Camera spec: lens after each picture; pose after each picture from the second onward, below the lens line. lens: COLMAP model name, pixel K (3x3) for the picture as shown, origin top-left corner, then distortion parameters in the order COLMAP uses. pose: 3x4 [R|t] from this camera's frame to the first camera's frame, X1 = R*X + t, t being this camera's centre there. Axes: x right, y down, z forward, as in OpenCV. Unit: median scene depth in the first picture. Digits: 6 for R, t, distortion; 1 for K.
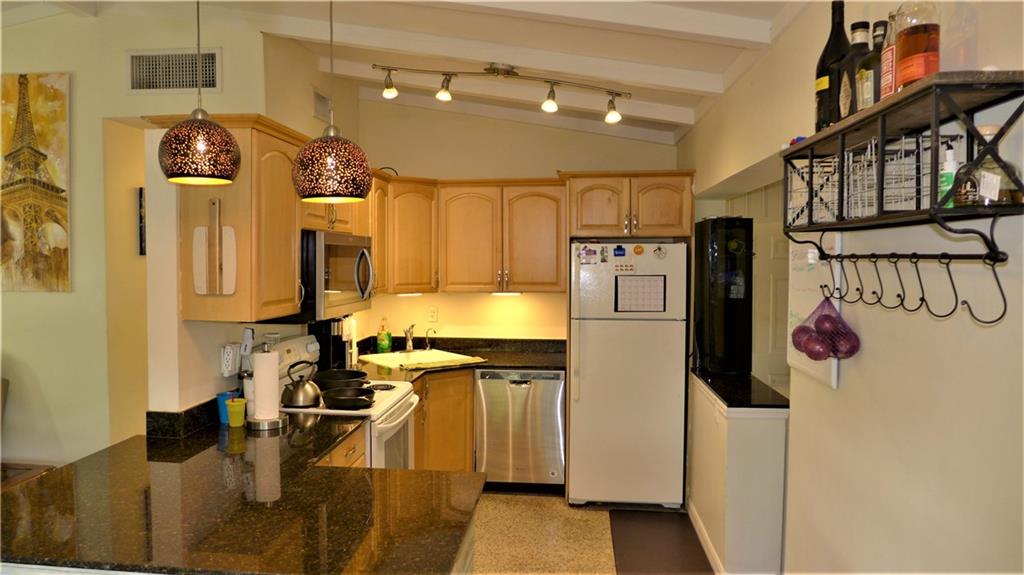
lens RADIAL K [[678.6, 0, 510.6], [0, 678.6, 285.2], [0, 0, 1]] dist [-0.037866, 0.009268]
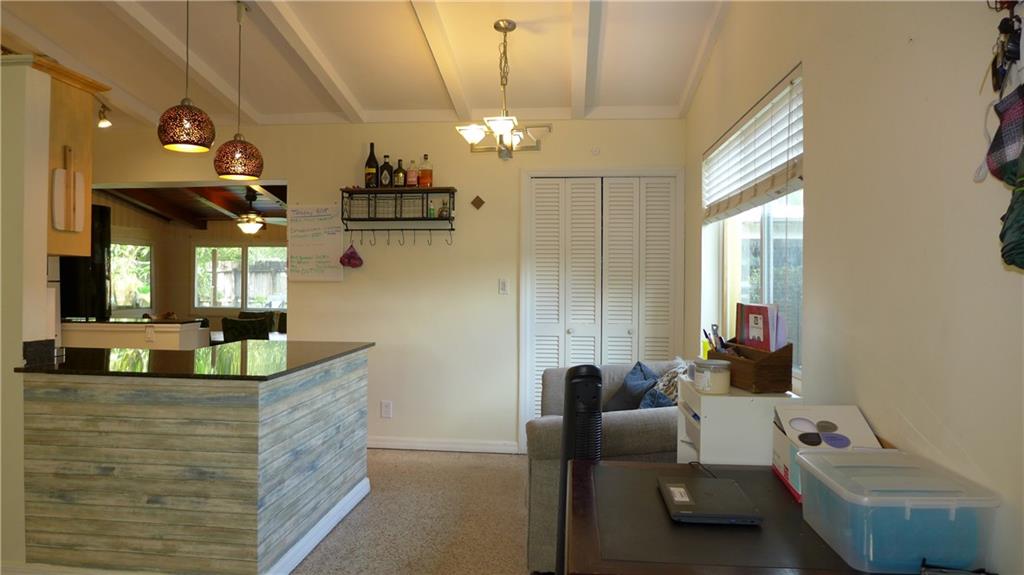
lens RADIAL K [[674.7, 0, 513.6], [0, 674.7, 285.5], [0, 0, 1]] dist [-0.059489, 0.023298]
pose [[-0.009291, -0.010217, 0.999905, -1.125144], [0.039050, 0.999181, 0.010572, 0.088850], [-0.999194, 0.039145, -0.008885, 0.197425]]
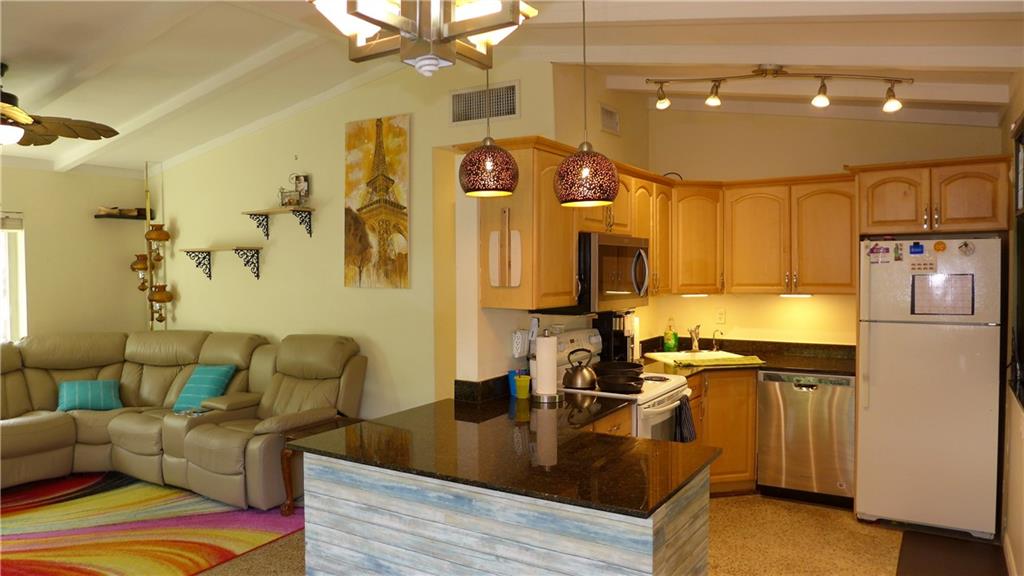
lens RADIAL K [[711.6, 0, 512.0], [0, 711.6, 288.0], [0, 0, 1]] dist [-0.058150, 0.033716]
pose [[0.896904, 0.003711, -0.442210, 0.103105], [-0.009399, 0.999899, -0.010671, 0.021969], [0.442126, 0.013727, 0.896848, -0.108378]]
